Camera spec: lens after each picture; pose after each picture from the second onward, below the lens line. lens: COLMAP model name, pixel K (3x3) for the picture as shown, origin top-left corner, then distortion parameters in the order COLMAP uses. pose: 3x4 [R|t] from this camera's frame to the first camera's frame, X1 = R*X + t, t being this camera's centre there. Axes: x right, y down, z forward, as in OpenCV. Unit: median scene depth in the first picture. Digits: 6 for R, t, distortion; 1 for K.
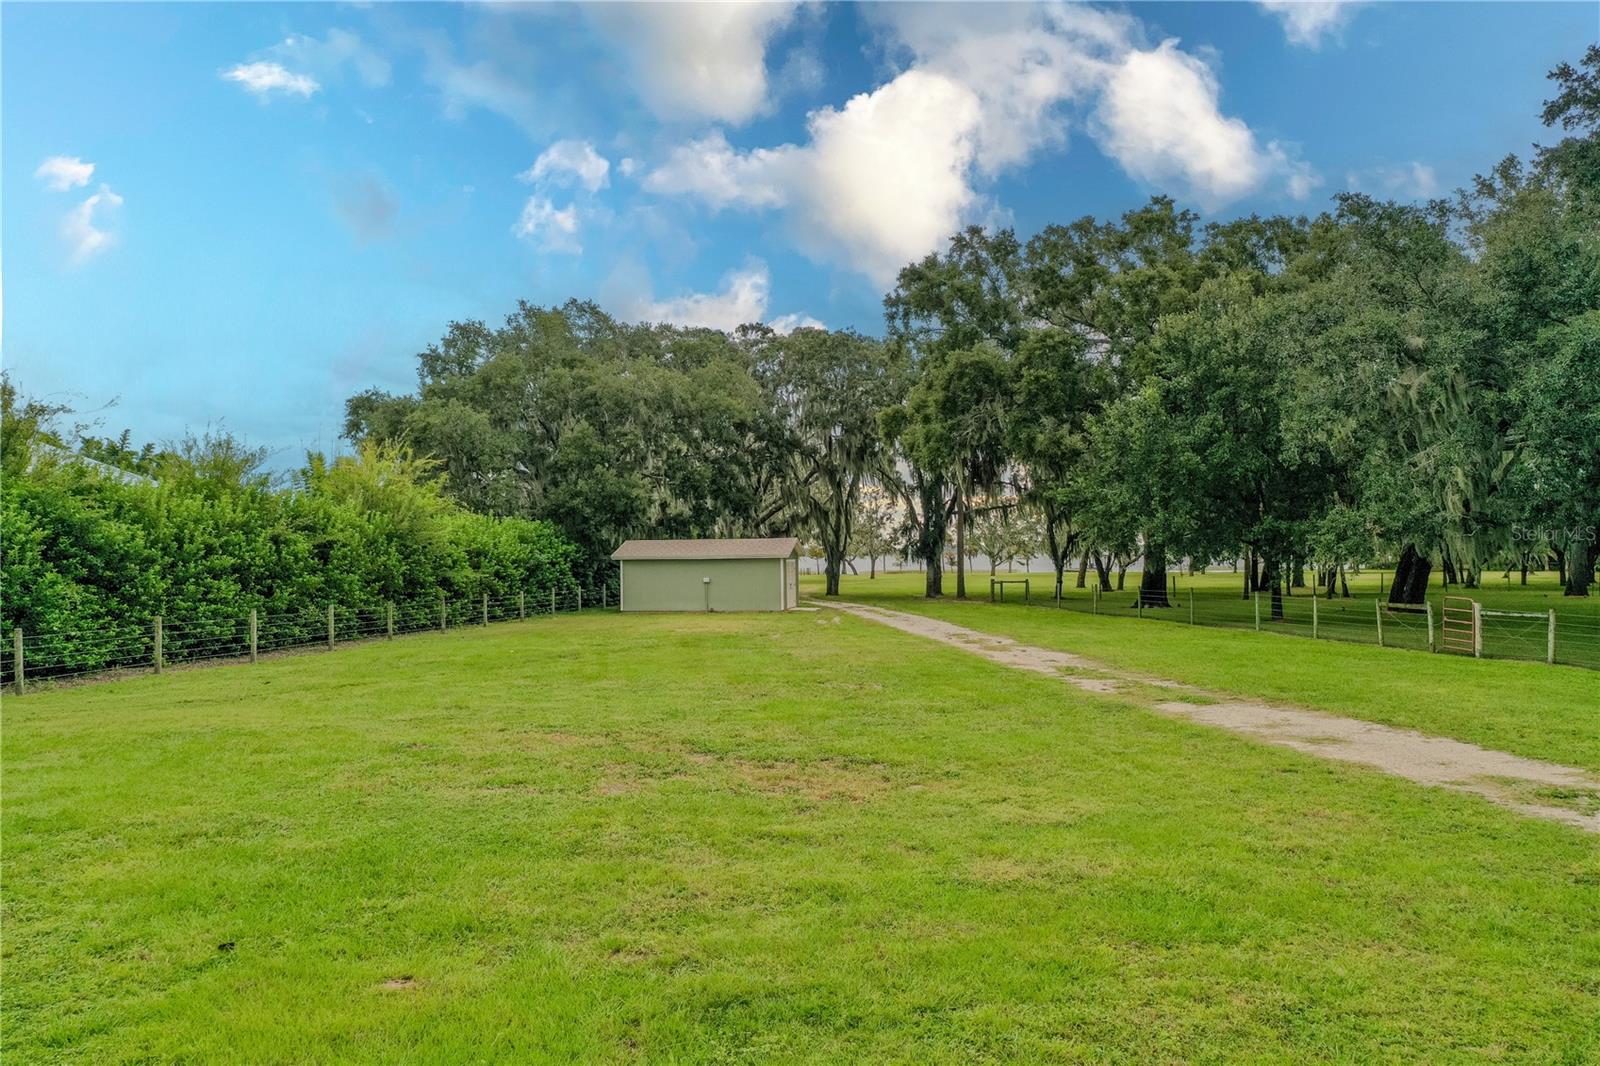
lens RADIAL K [[1273.8, 0, 805.8], [0, 1273.8, 527.6], [0, 0, 1]] dist [-0.000561, 0.014271]
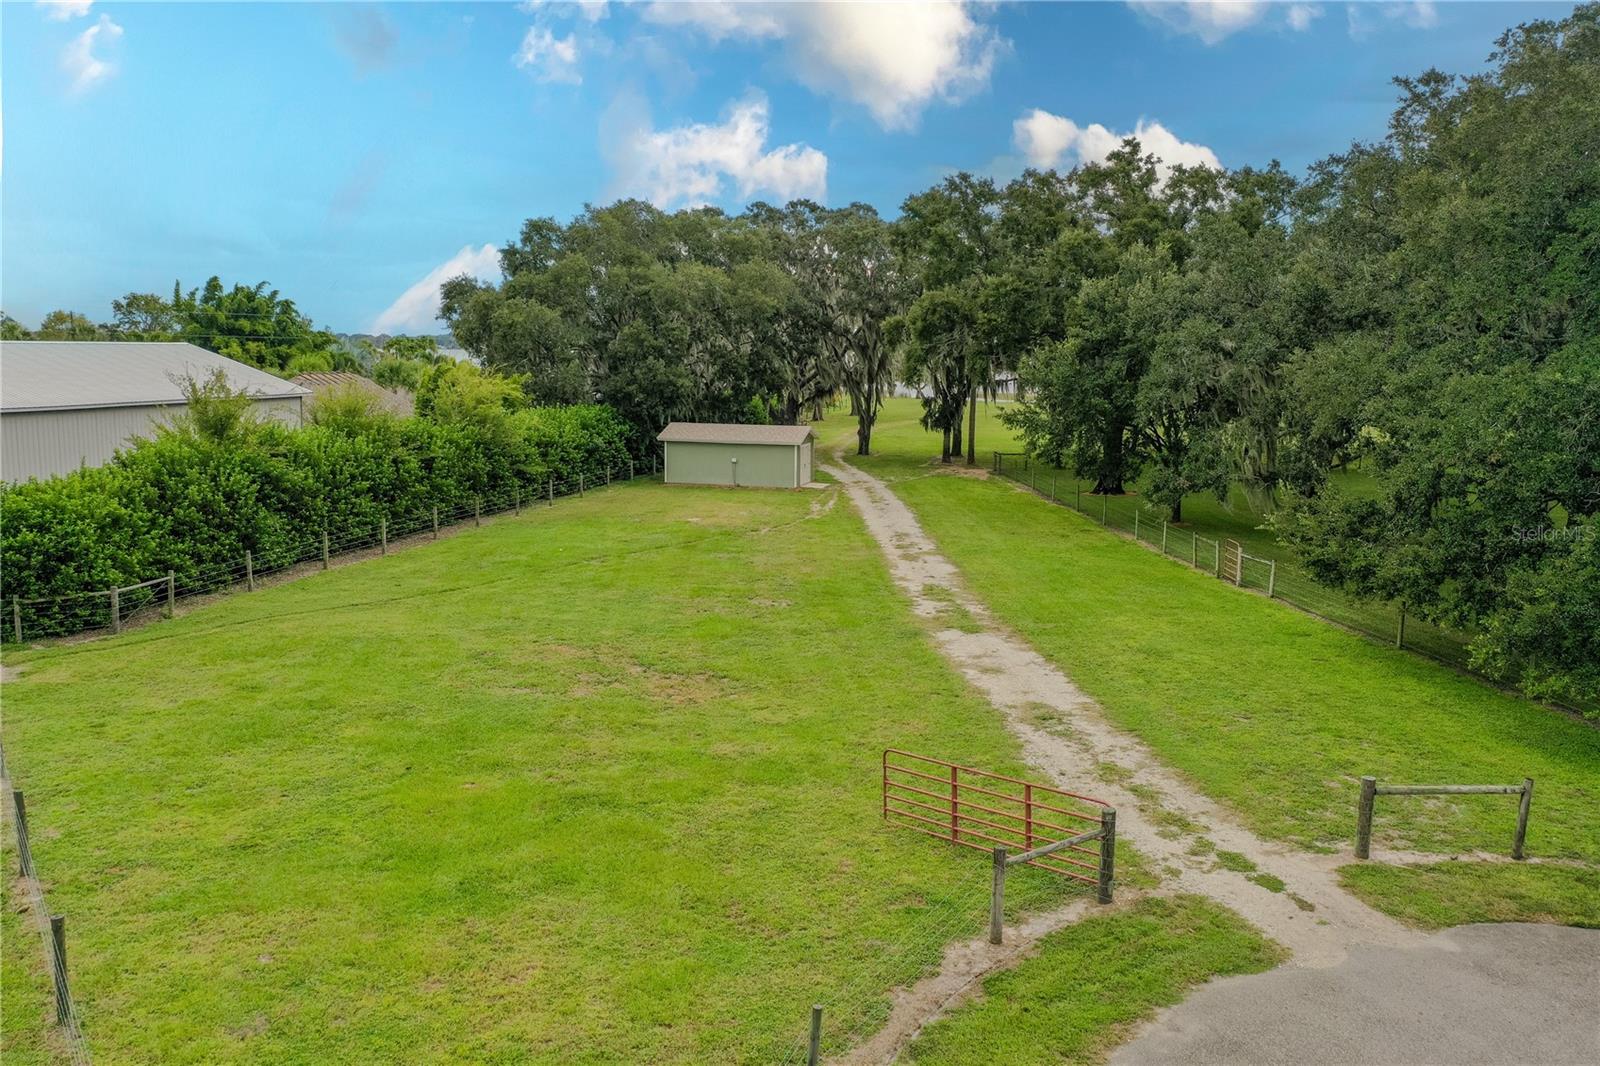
lens RADIAL K [[1273.8, 0, 797.0], [0, 1273.8, 537.7], [0, 0, 1]] dist [-0.000561, 0.014271]
pose [[0.996719, 0.034682, -0.073131, 0.085486], [-0.022700, 0.987061, 0.158731, -0.093778], [0.077690, -0.156550, 0.984610, -0.237050]]
